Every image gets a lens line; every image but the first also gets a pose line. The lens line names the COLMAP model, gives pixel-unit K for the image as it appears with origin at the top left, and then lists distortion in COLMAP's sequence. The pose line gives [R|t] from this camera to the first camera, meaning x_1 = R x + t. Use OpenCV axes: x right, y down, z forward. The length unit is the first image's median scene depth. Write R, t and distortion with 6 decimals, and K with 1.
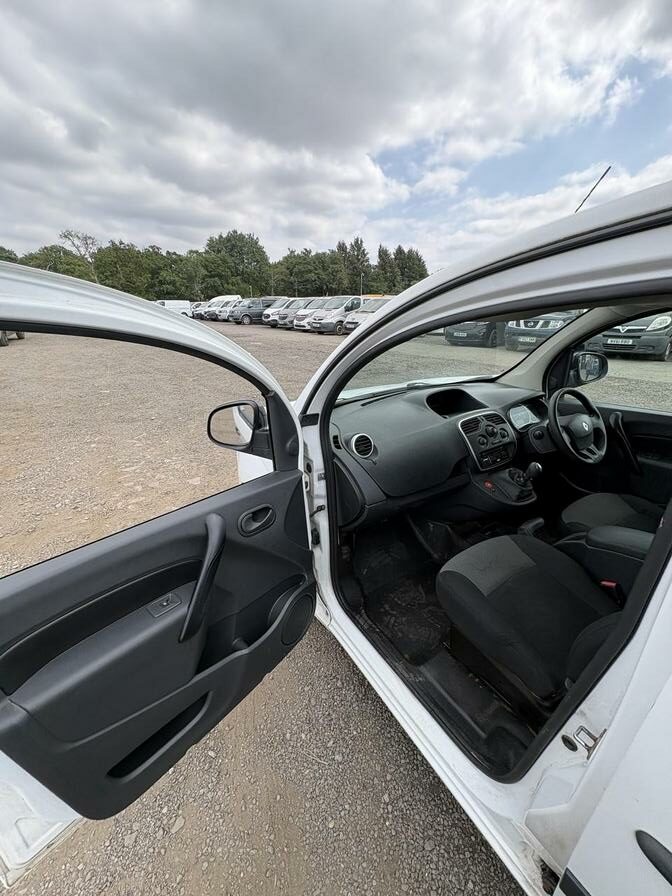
lens RADIAL K [[362.0, 0, 331.7], [0, 362.0, 447.1], [0, 0, 1]] dist [-0.000531, -0.000064]
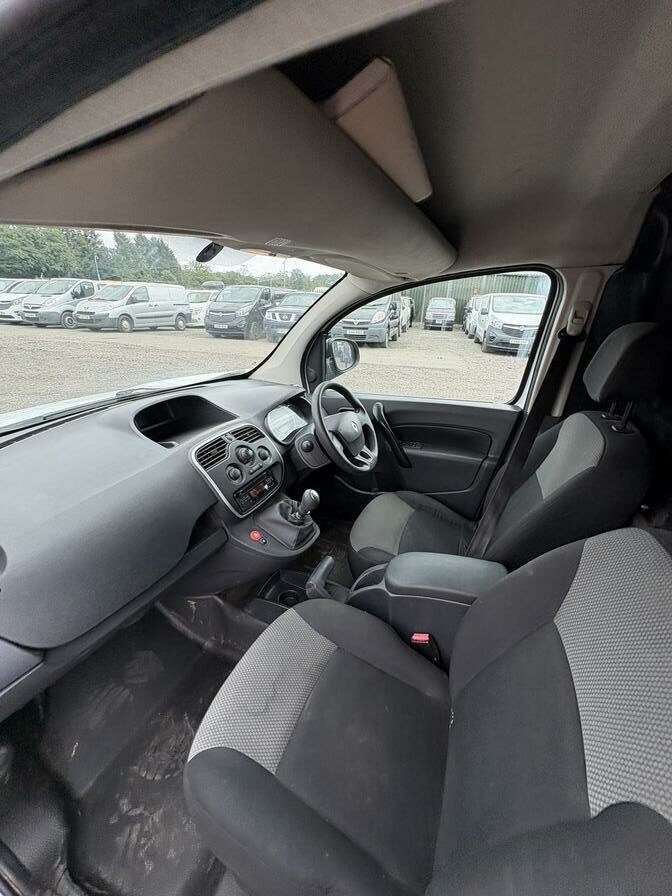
lens RADIAL K [[352.6, 0, 336.4], [0, 352.6, 445.5], [0, 0, 1]] dist [0.008828, 0.000041]
pose [[0.819167, -0.182847, 0.543629, 0.213947], [0.174354, 0.982354, 0.067685, -0.071997], [-0.546412, 0.039339, 0.836592, 0.337463]]
